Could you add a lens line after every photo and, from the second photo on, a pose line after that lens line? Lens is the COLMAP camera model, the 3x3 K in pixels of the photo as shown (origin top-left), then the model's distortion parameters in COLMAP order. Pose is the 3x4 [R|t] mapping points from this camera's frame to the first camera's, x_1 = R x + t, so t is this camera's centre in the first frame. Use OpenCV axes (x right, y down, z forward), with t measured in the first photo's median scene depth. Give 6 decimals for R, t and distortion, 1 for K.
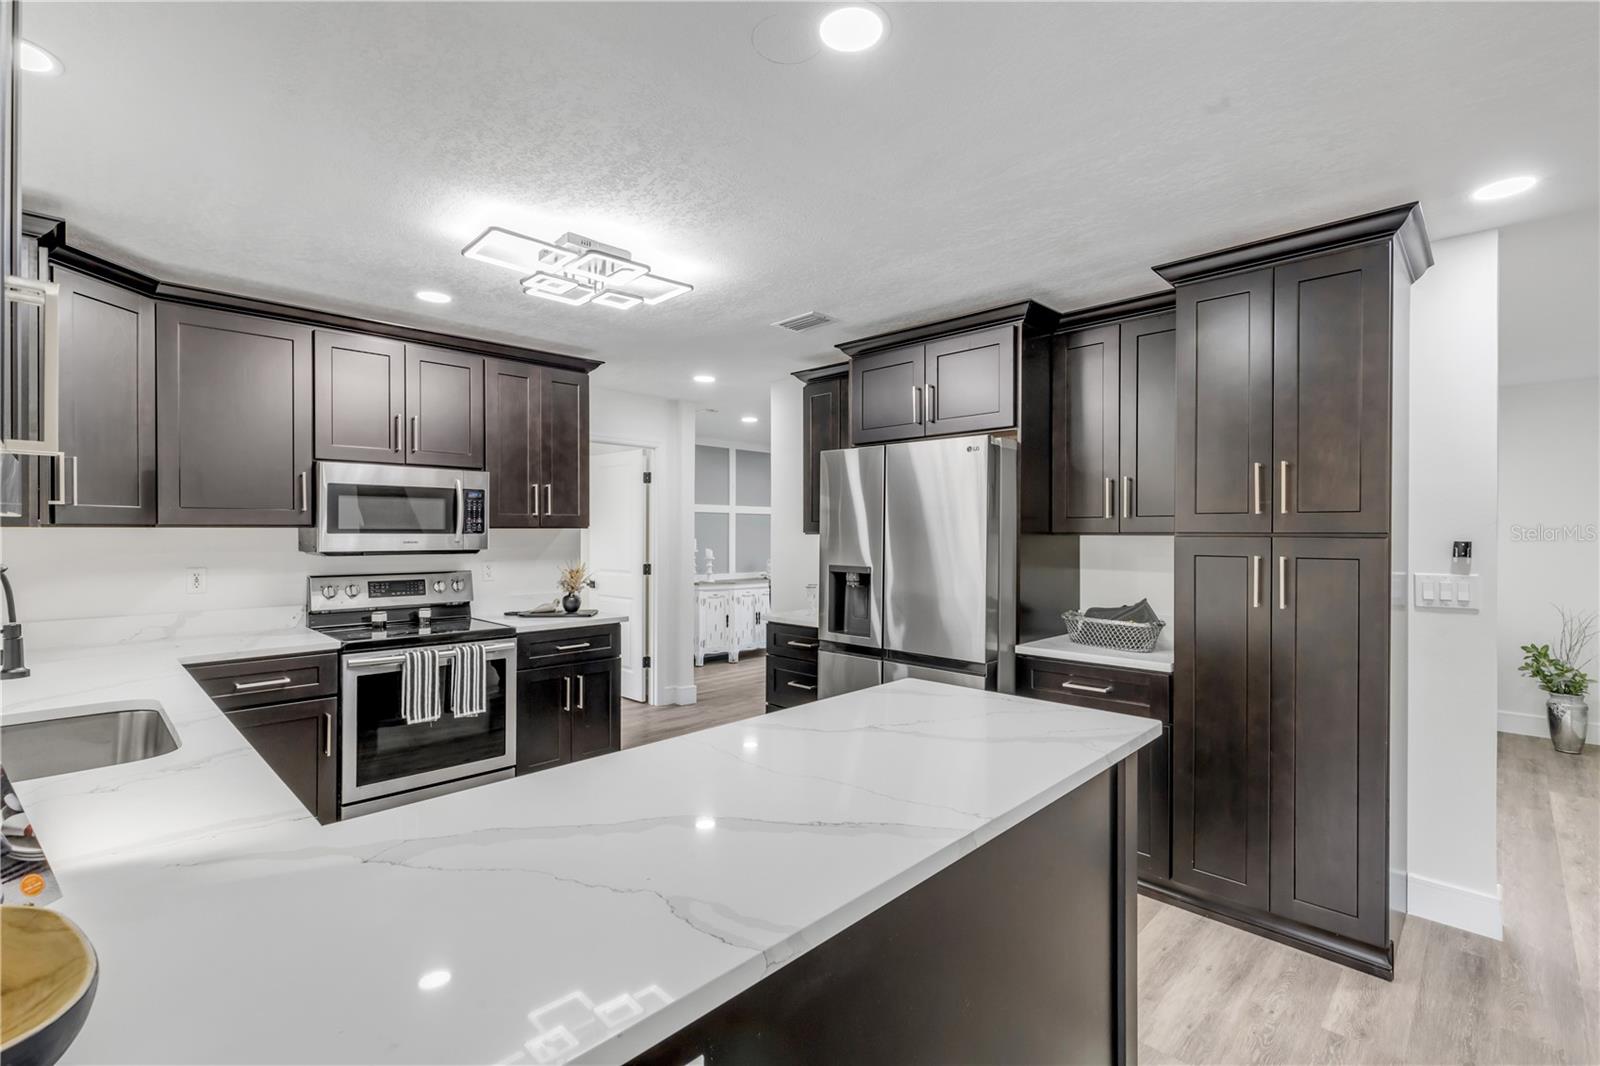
lens RADIAL K [[720.1, 0, 800.0], [0, 720.1, 533.0], [0, 0, 1]] dist [0.003175, 0.000011]
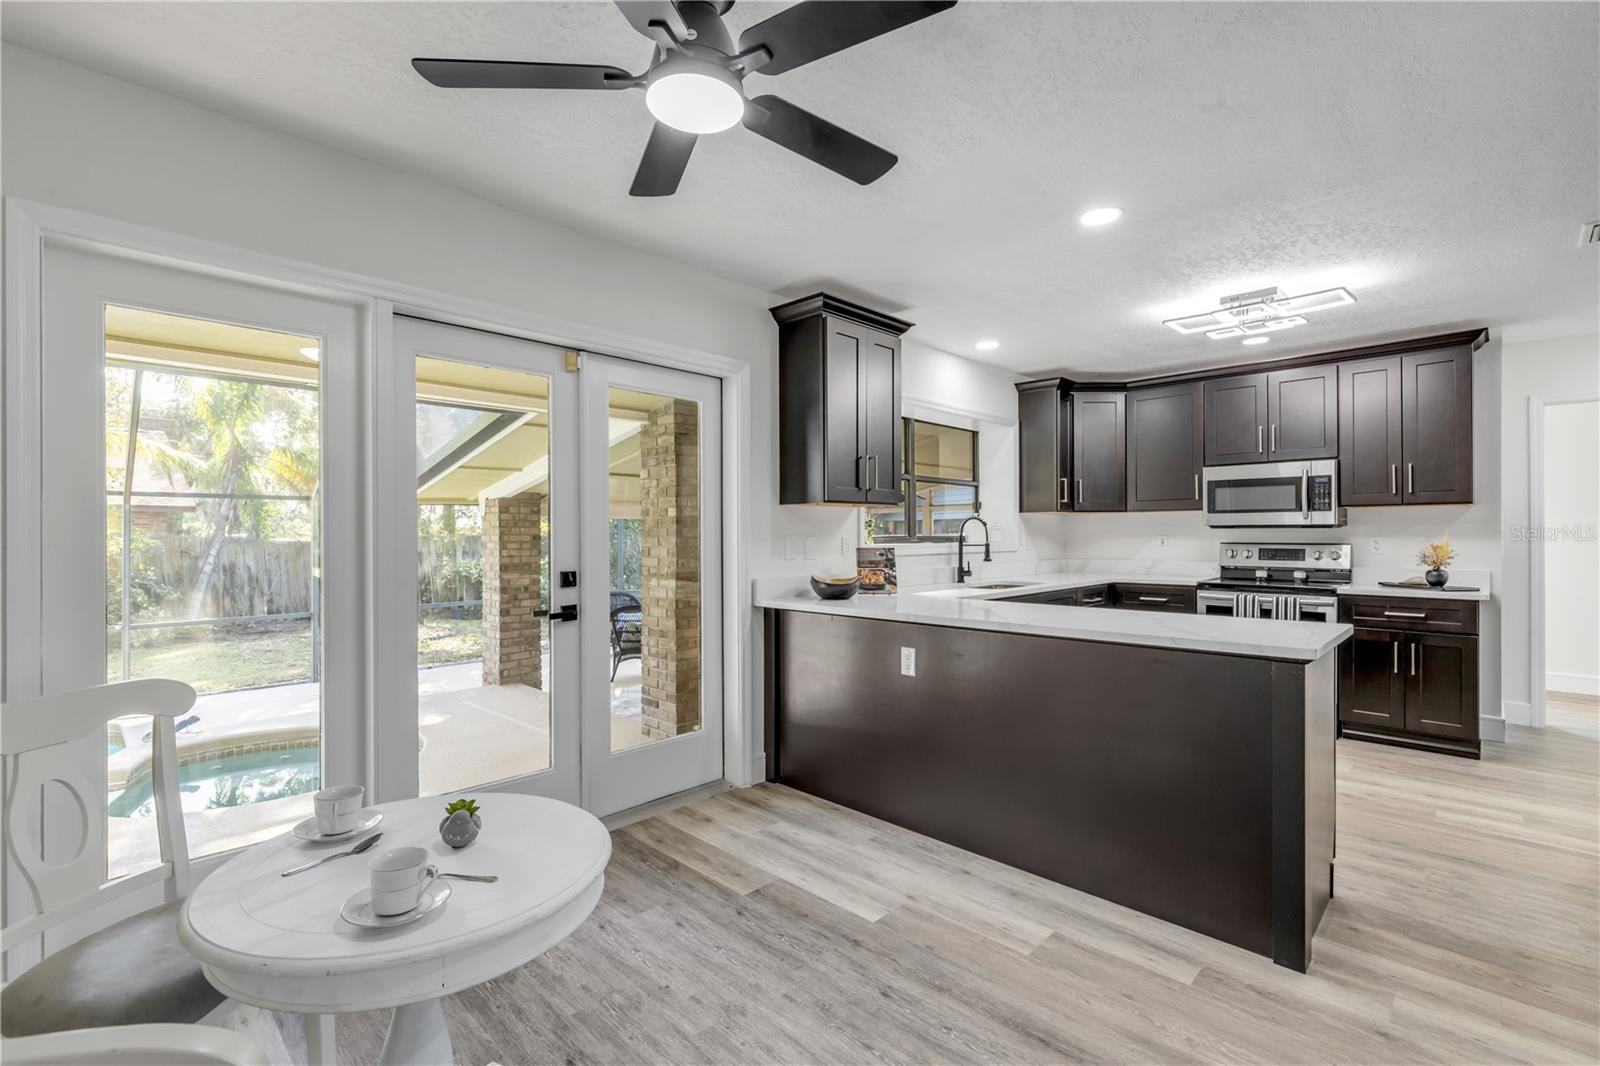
lens RADIAL K [[721.6, 0, 792.6], [0, 721.6, 532.7], [0, 0, 1]] dist [0.002913, 0.000116]
pose [[0.002001, -0.003532, -0.999992, 0.800998], [-0.000299, 0.999994, -0.003532, 0.042904], [0.999998, 0.000306, 0.002000, 0.096415]]
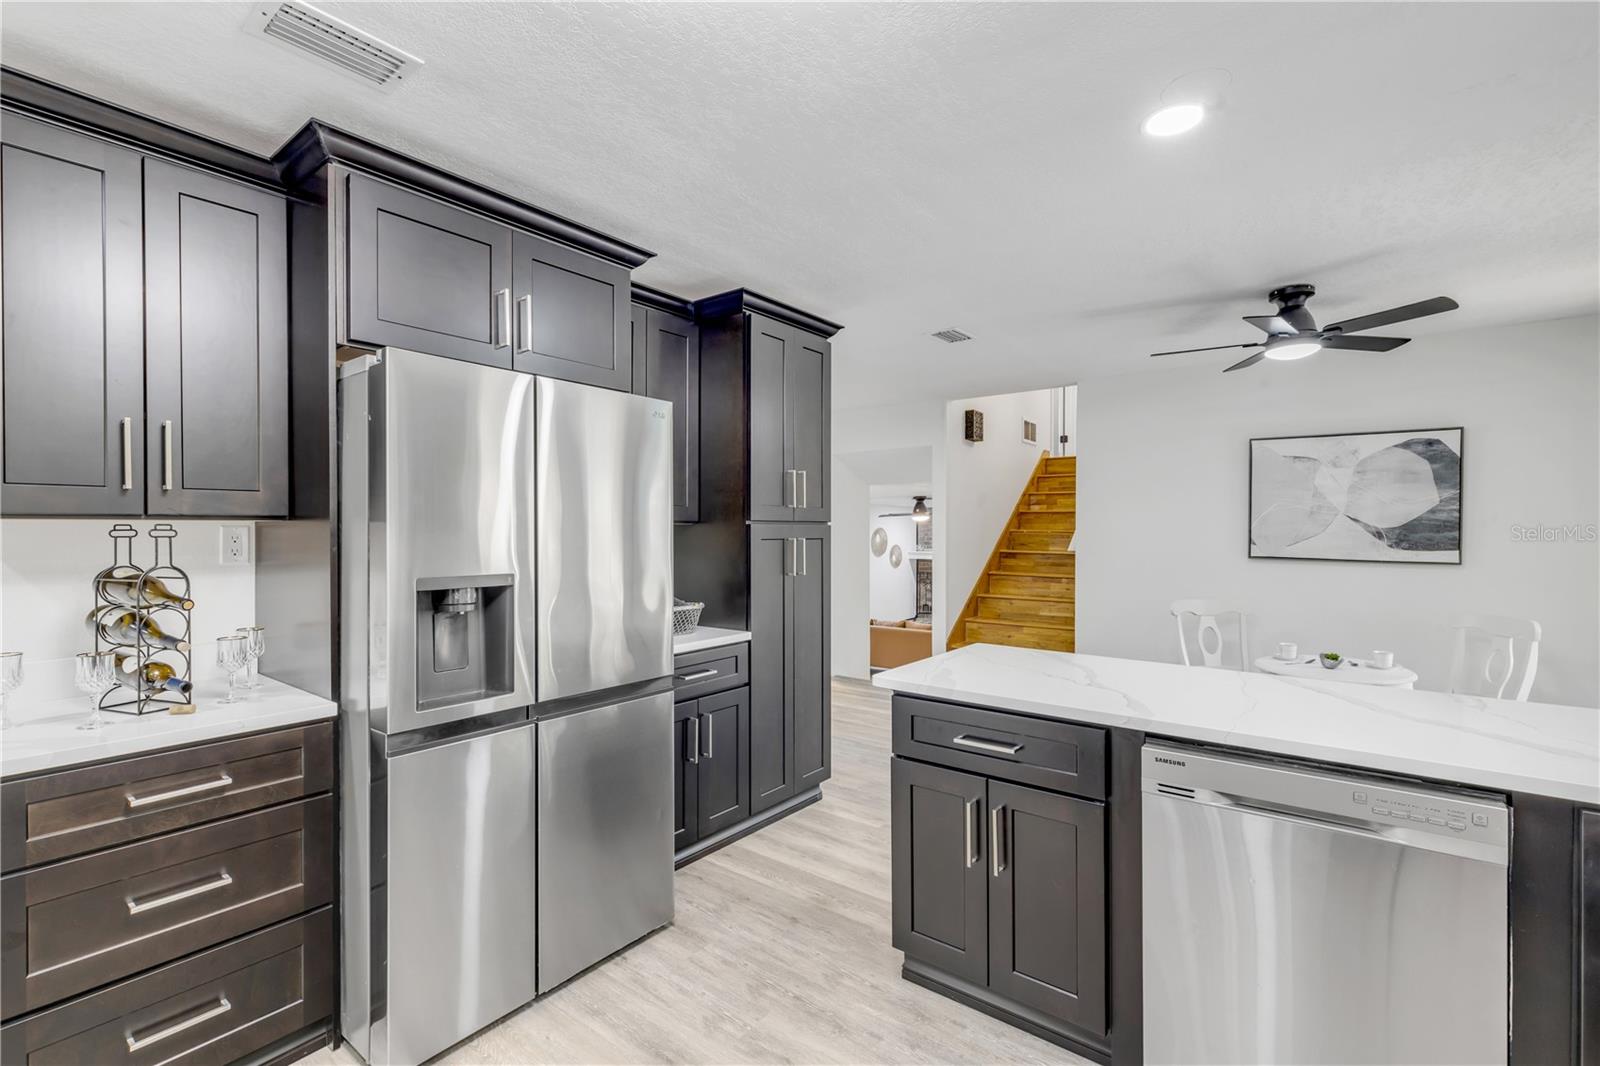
lens RADIAL K [[721.6, 0, 792.6], [0, 721.6, 532.7], [0, 0, 1]] dist [0.002913, 0.000116]
pose [[-0.112199, -0.006179, 0.993667, -0.477343], [0.002276, 0.999976, 0.006475, 0.009388], [-0.993683, 0.002988, -0.112182, 0.771558]]
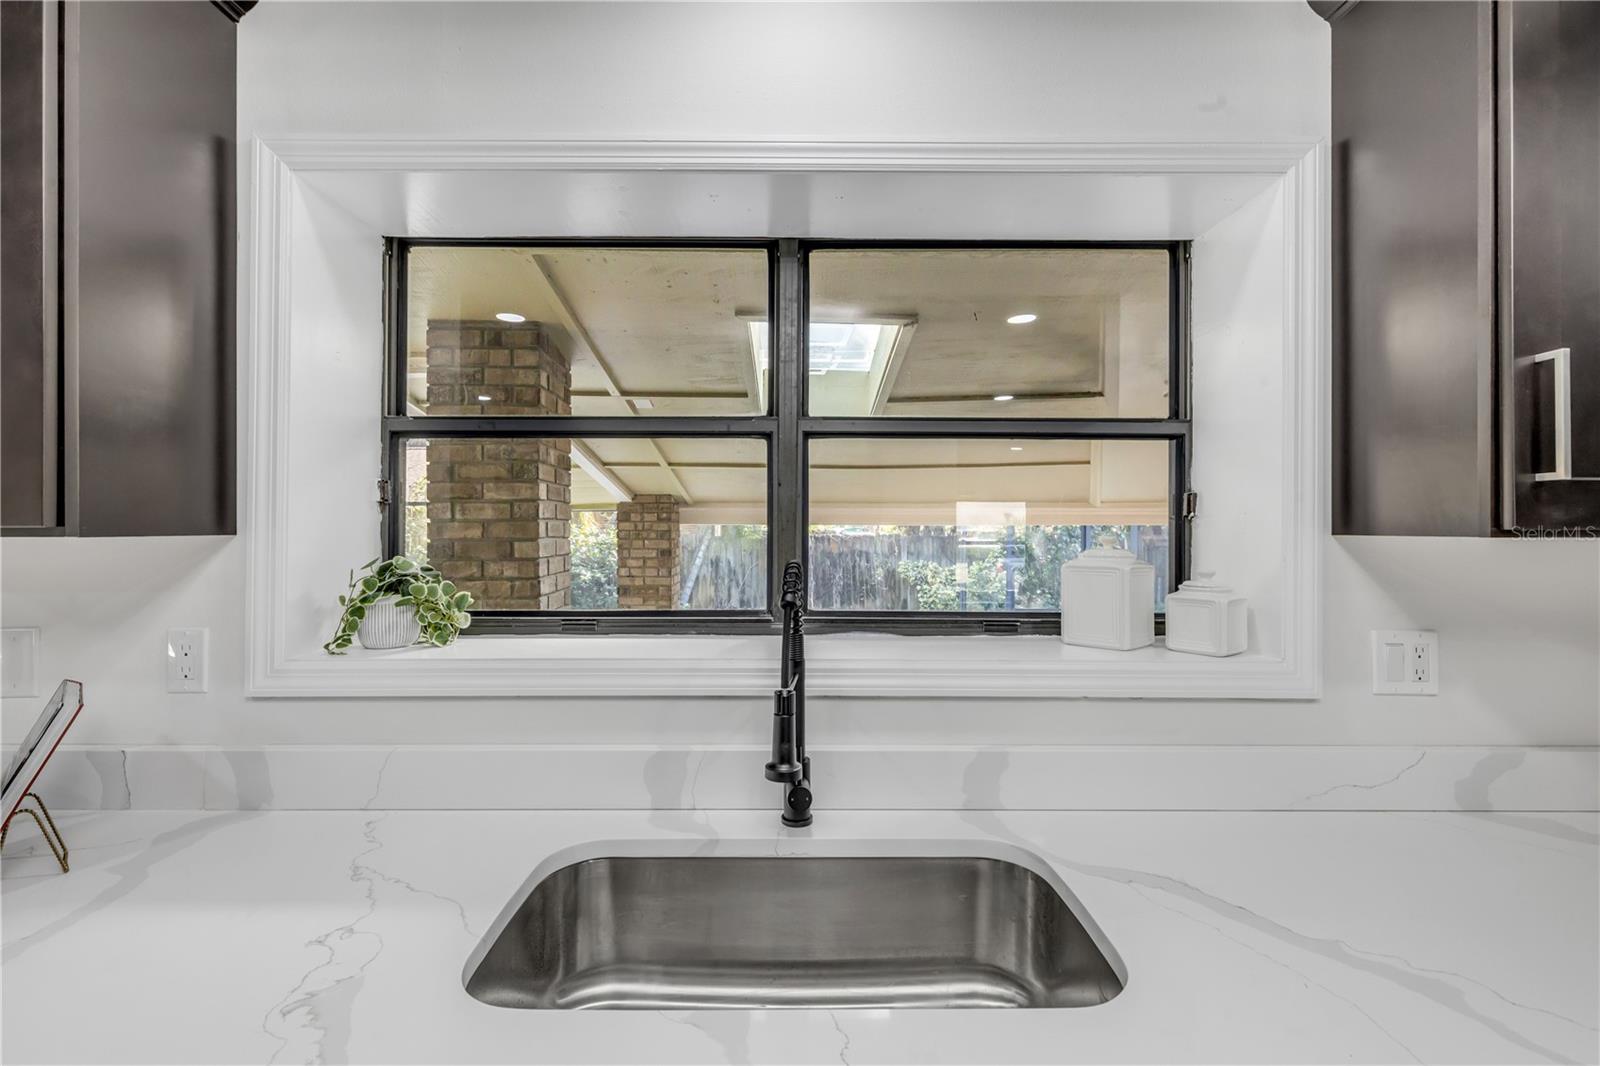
lens RADIAL K [[717.3, 0, 796.0], [0, 717.3, 530.3], [0, 0, 1]] dist [0.004798, 0.000041]
pose [[-0.711674, -0.000012, -0.702510, -0.294460], [-0.006149, 0.999962, 0.006213, -0.008108], [0.702483, 0.008742, -0.711647, 0.648525]]
